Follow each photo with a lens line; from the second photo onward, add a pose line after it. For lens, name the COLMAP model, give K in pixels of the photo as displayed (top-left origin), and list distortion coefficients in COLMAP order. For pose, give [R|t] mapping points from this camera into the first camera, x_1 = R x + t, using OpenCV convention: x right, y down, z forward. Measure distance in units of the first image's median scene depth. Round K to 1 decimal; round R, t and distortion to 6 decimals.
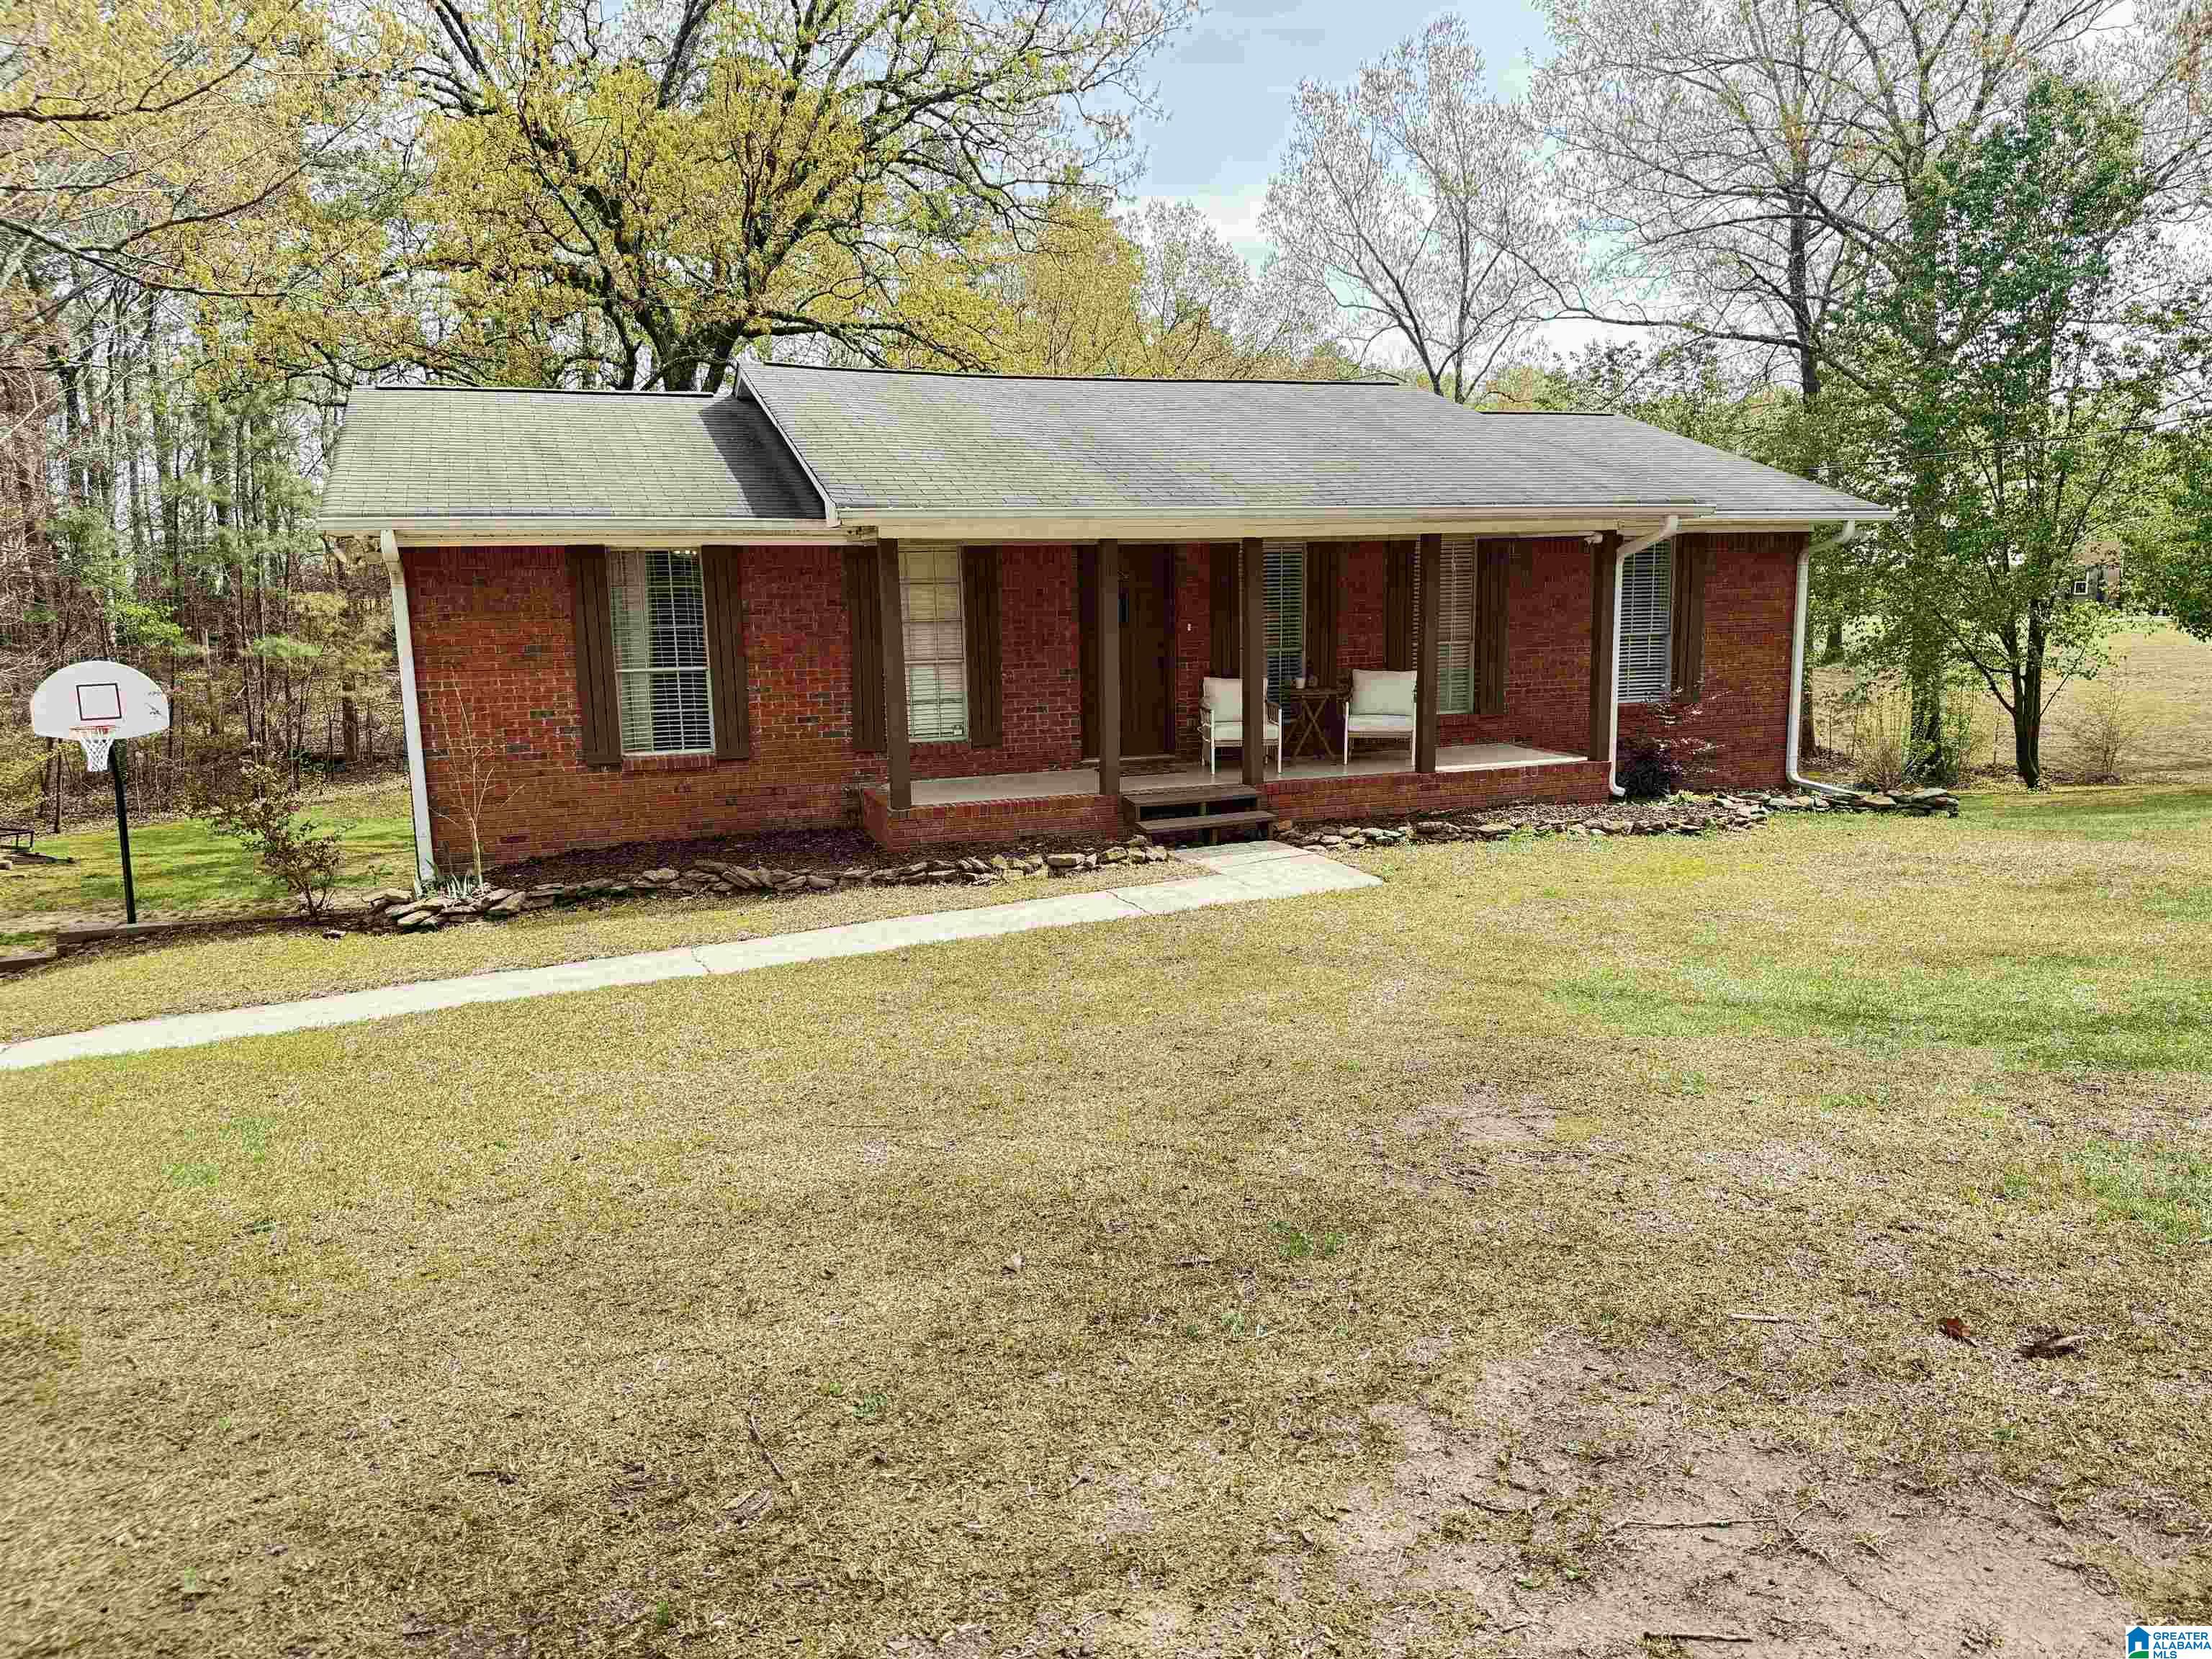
lens RADIAL K [[1537.1, 0, 1106.0], [0, 1537.1, 829.5], [0, 0, 1]] dist [0.036065, -0.045366]
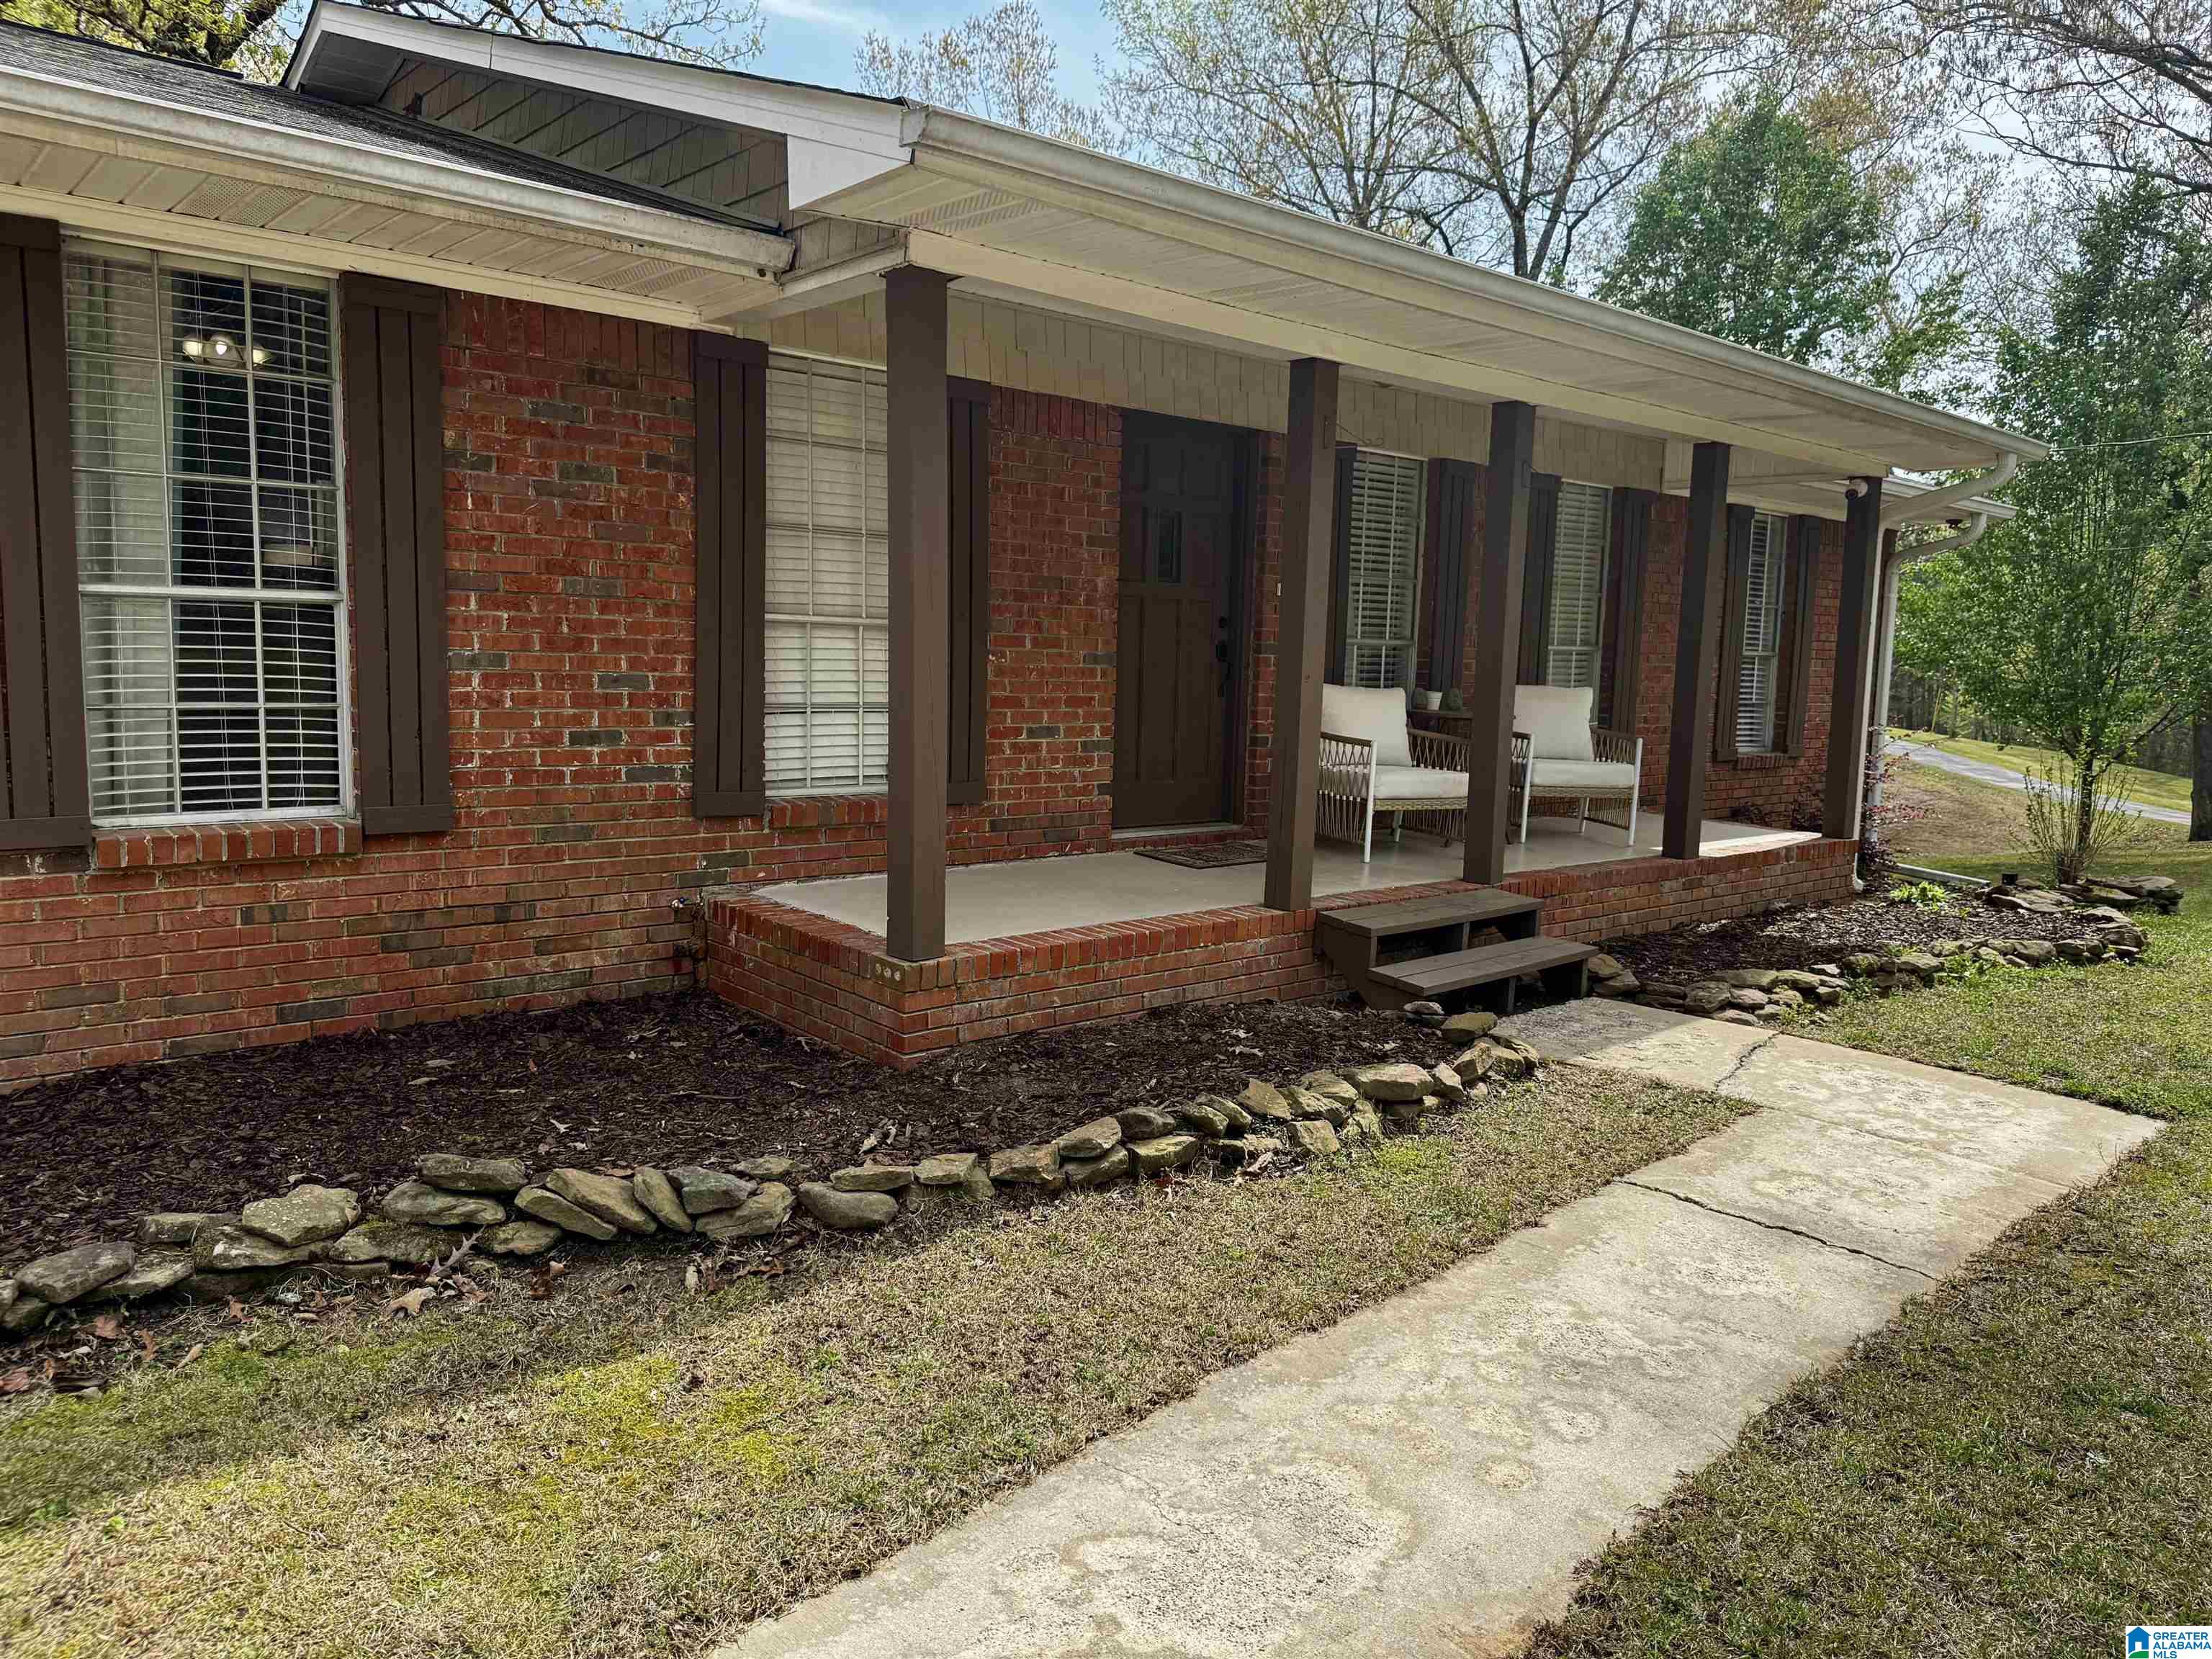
lens RADIAL K [[1546.6, 0, 1106.0], [0, 1546.6, 829.5], [0, 0, 1]] dist [0.007041, -0.050427]
pose [[0.928092, 0.001017, 0.372350, -0.225715], [0.014800, 0.999105, -0.039618, -0.029020], [-0.372057, 0.042279, 0.927247, 0.577355]]
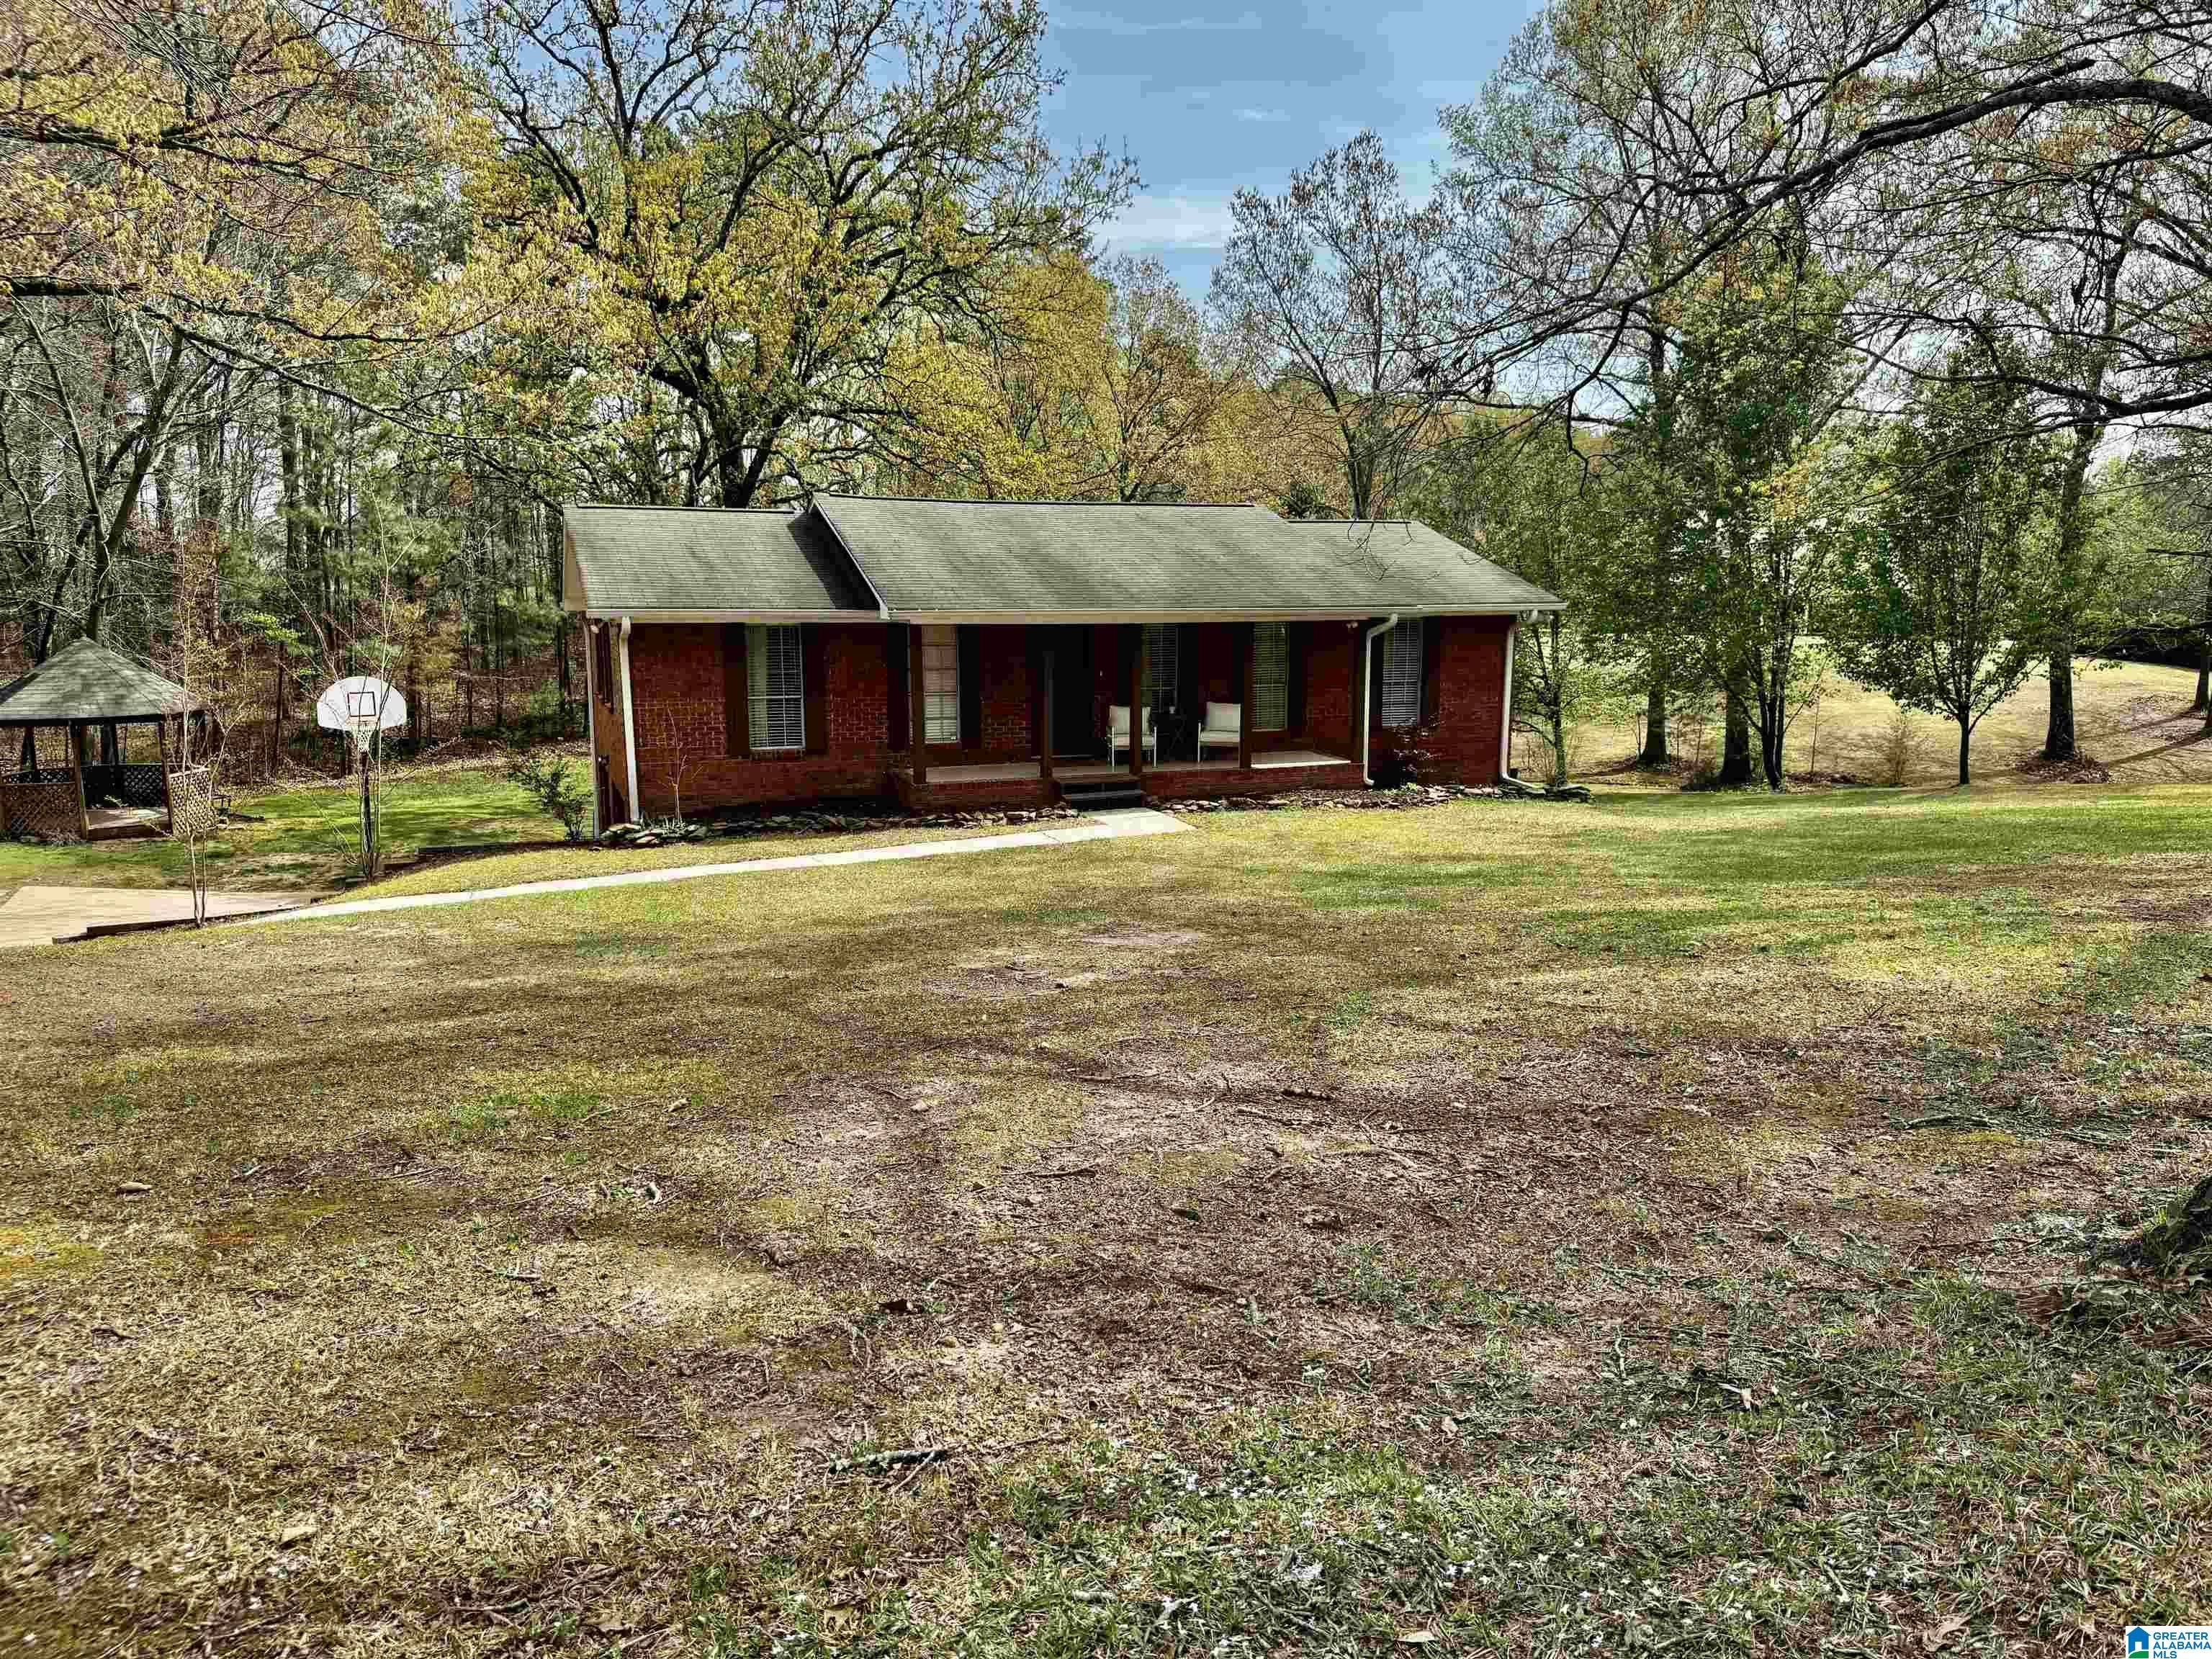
lens RADIAL K [[1537.1, 0, 1106.0], [0, 1537.1, 829.5], [0, 0, 1]] dist [0.036065, -0.045366]
pose [[0.999724, 0.017037, 0.016189, 0.040409], [-0.017091, 0.999849, 0.003238, 0.025626], [-0.016131, -0.003513, 0.999864, -0.640086]]
